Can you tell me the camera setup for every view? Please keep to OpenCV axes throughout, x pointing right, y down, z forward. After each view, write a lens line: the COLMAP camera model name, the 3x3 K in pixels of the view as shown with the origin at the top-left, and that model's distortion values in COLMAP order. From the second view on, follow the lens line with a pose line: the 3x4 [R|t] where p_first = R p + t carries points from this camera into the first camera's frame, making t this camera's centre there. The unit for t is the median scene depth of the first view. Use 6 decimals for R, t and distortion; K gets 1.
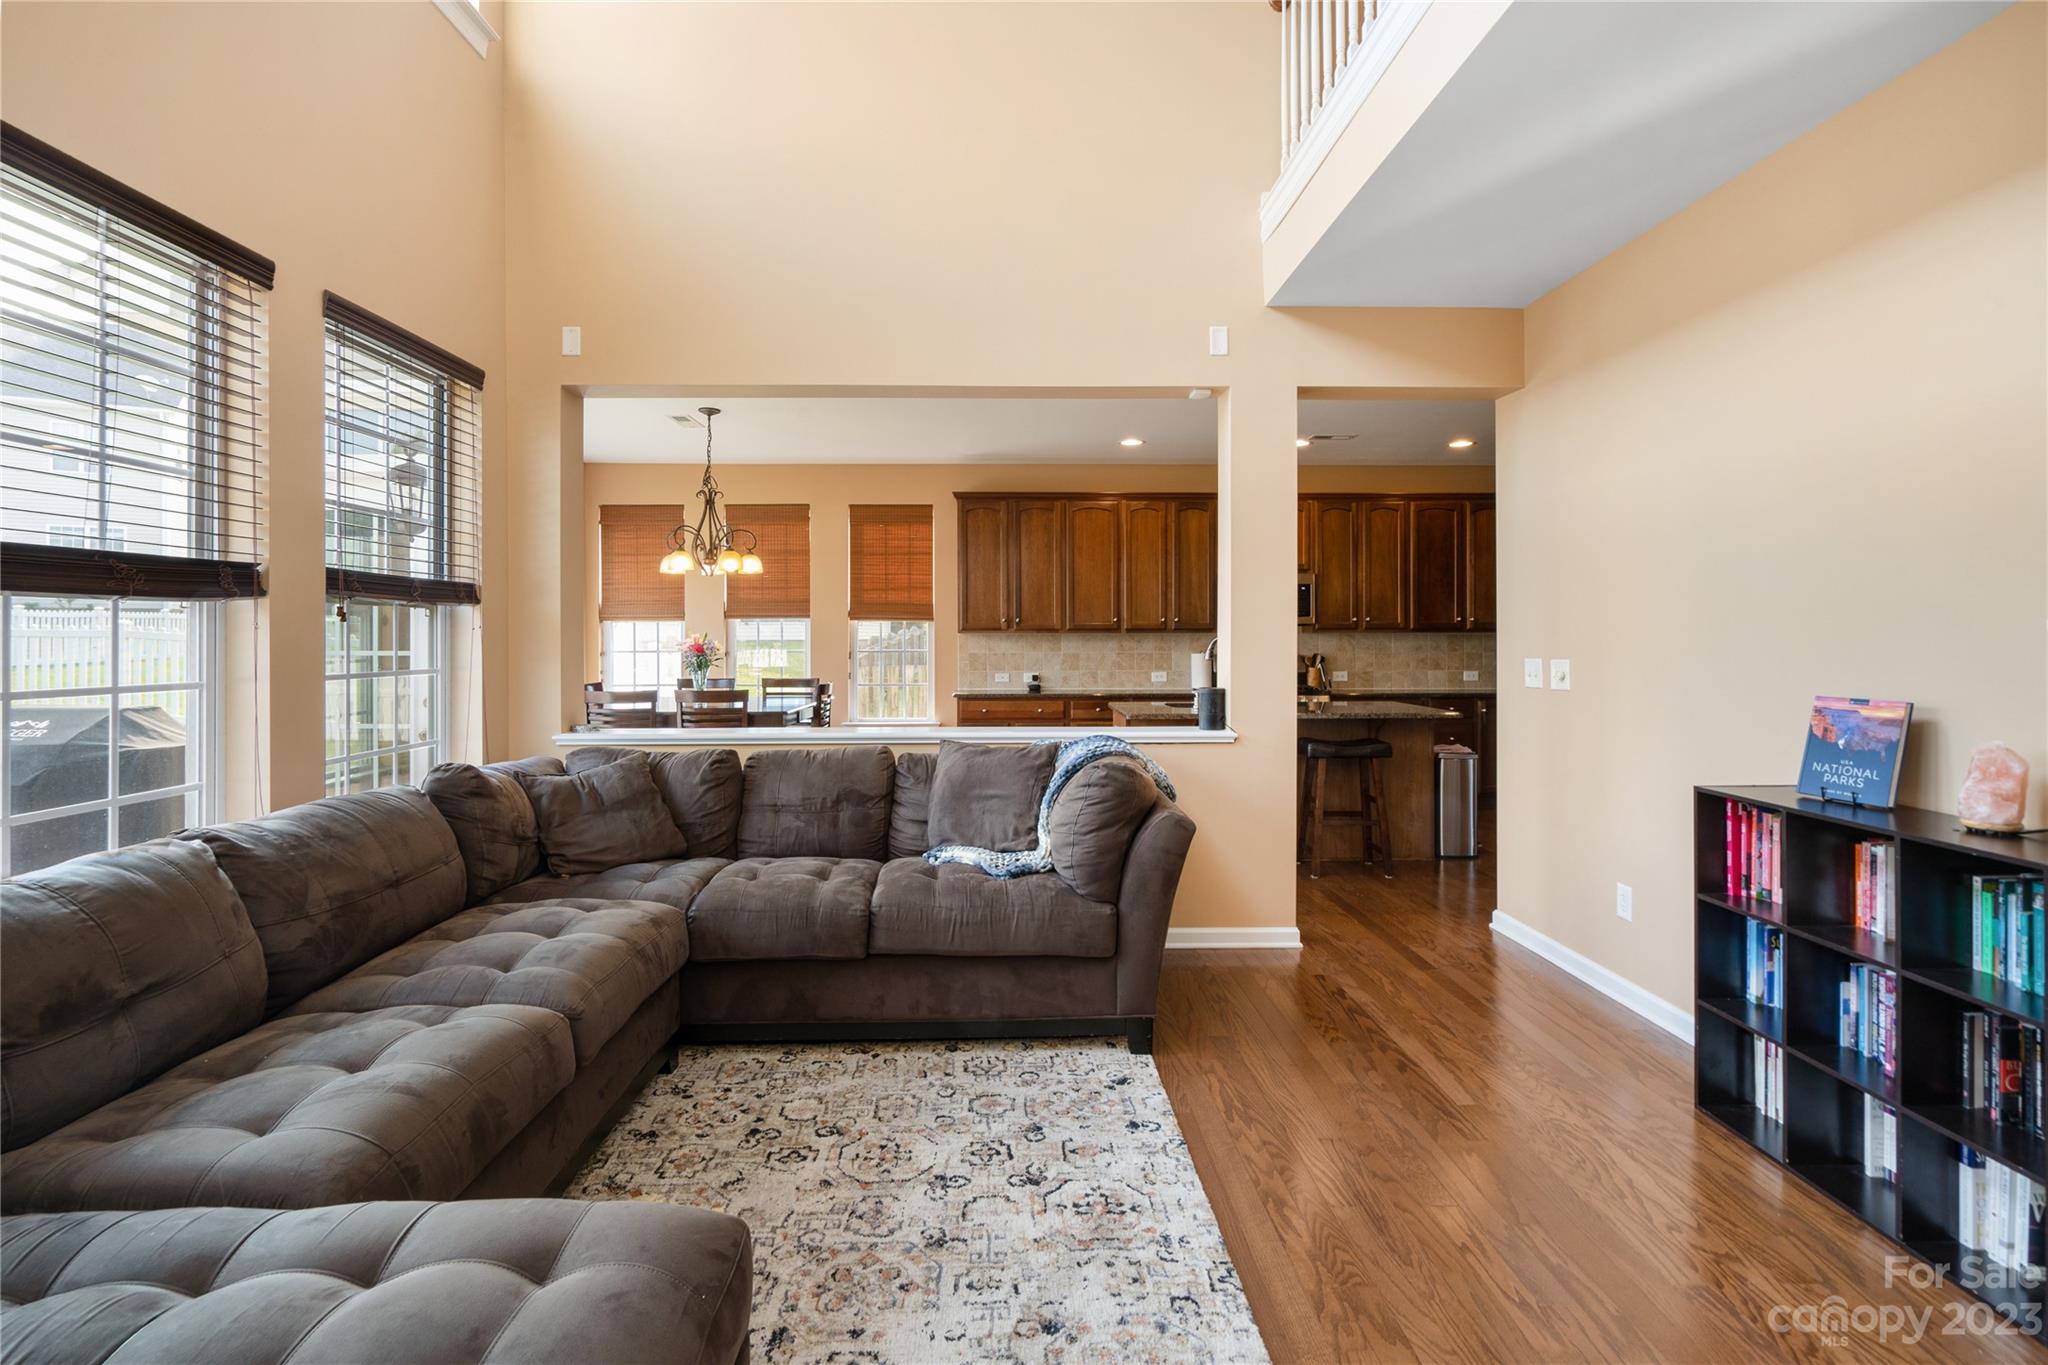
lens RADIAL K [[947.3, 0, 1018.1], [0, 947.3, 627.1], [0, 0, 1]] dist [-0.008024, 0.003613]
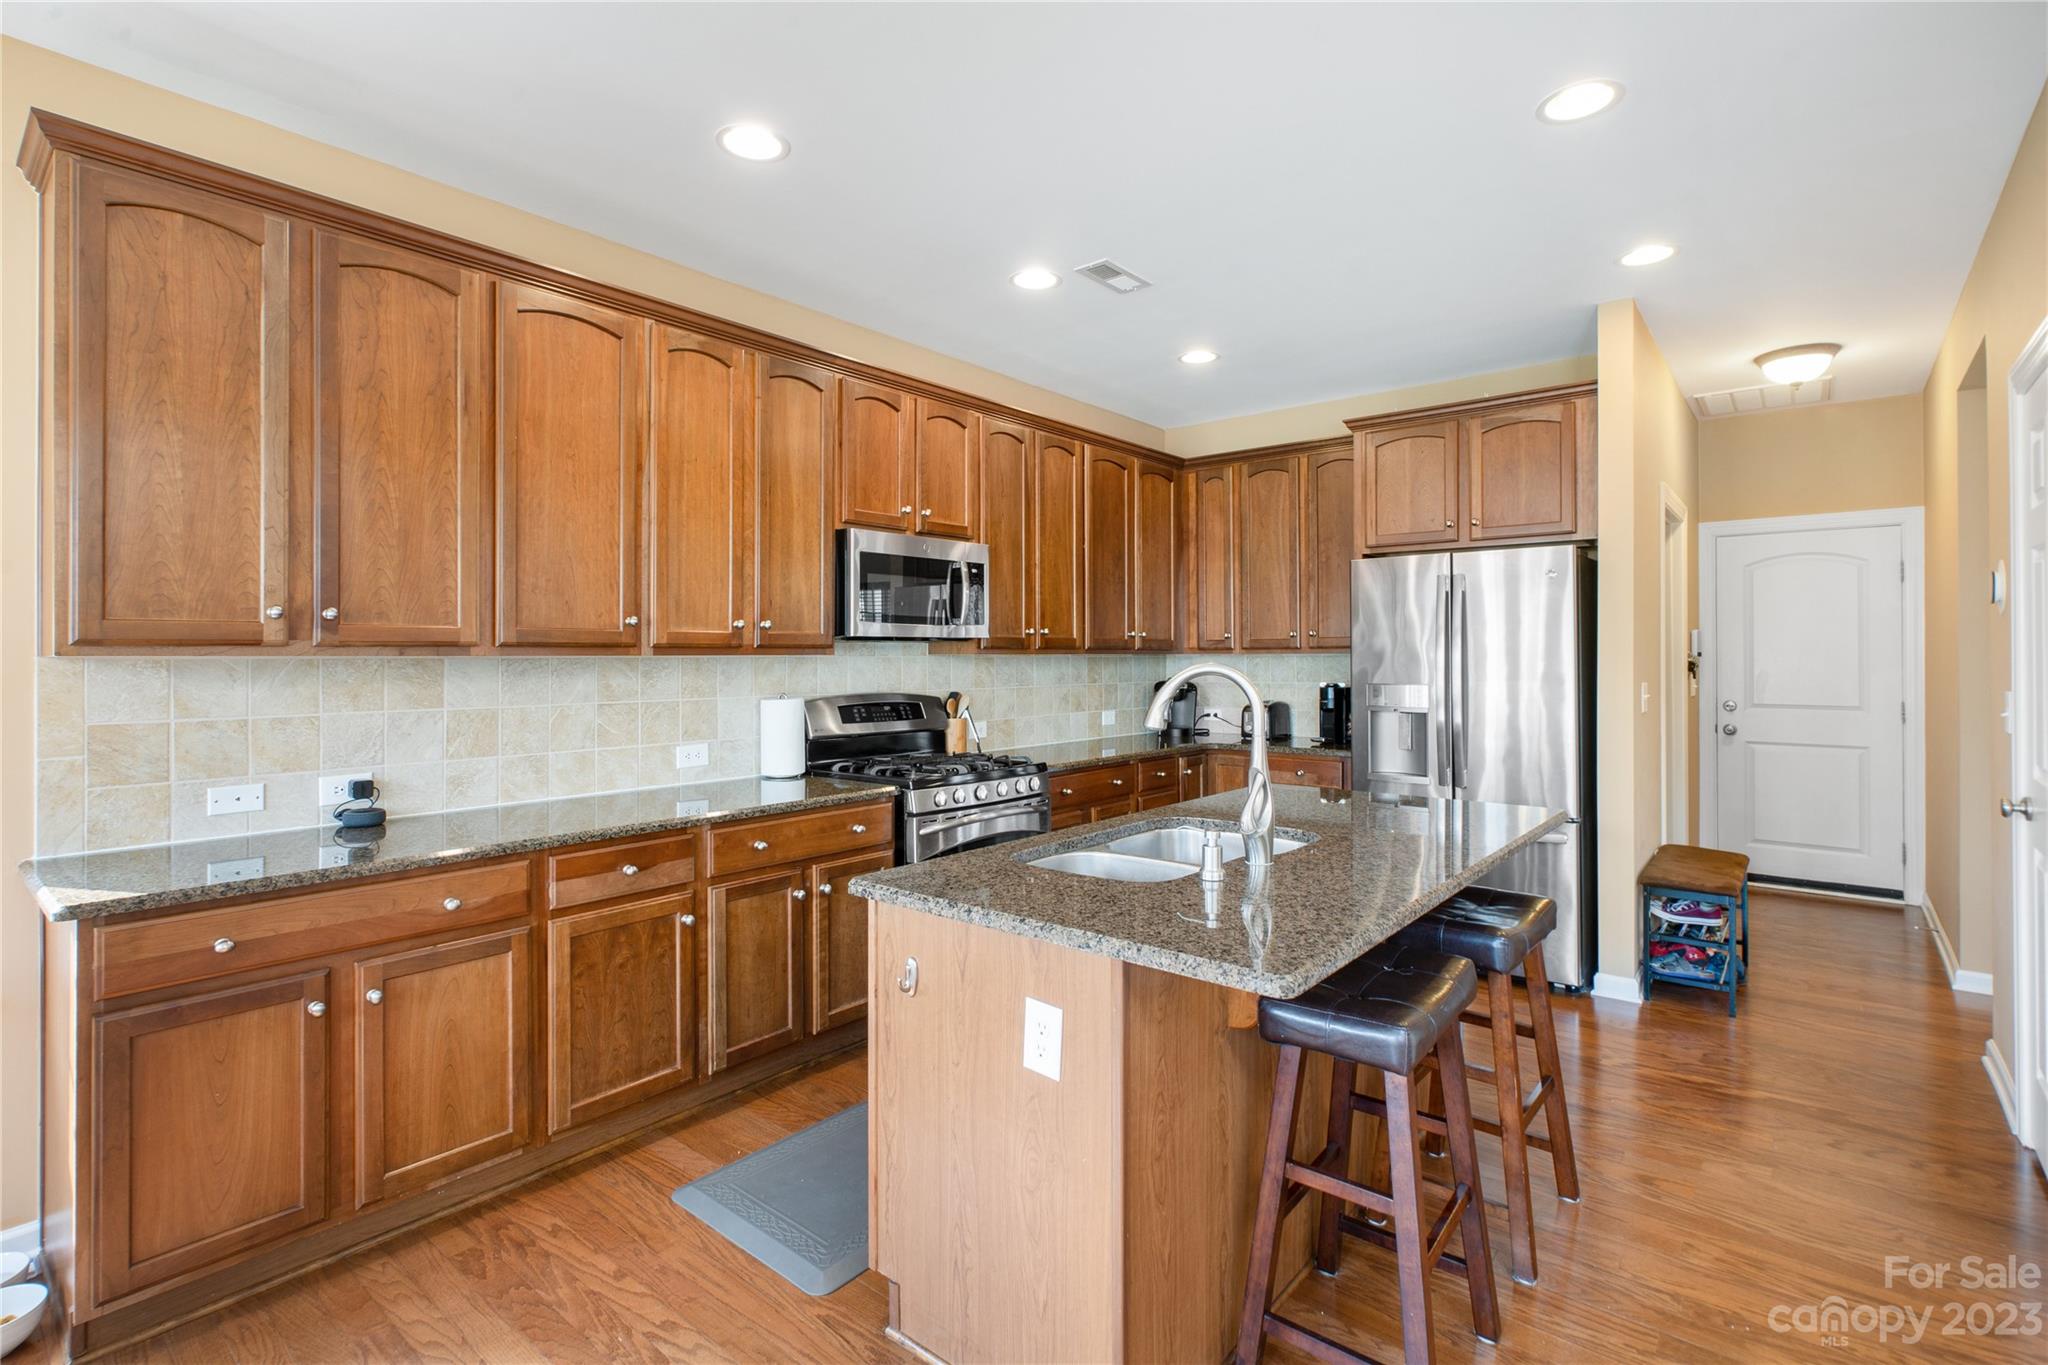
lens RADIAL K [[947.3, 0, 1032.9], [0, 947.3, 652.2], [0, 0, 1]] dist [-0.008024, 0.003613]
pose [[0.659509, 0.002094, 0.751694, -0.077884], [0.001188, 0.999992, -0.003828, 0.006785], [-0.751696, 0.003418, 0.659501, 0.608484]]
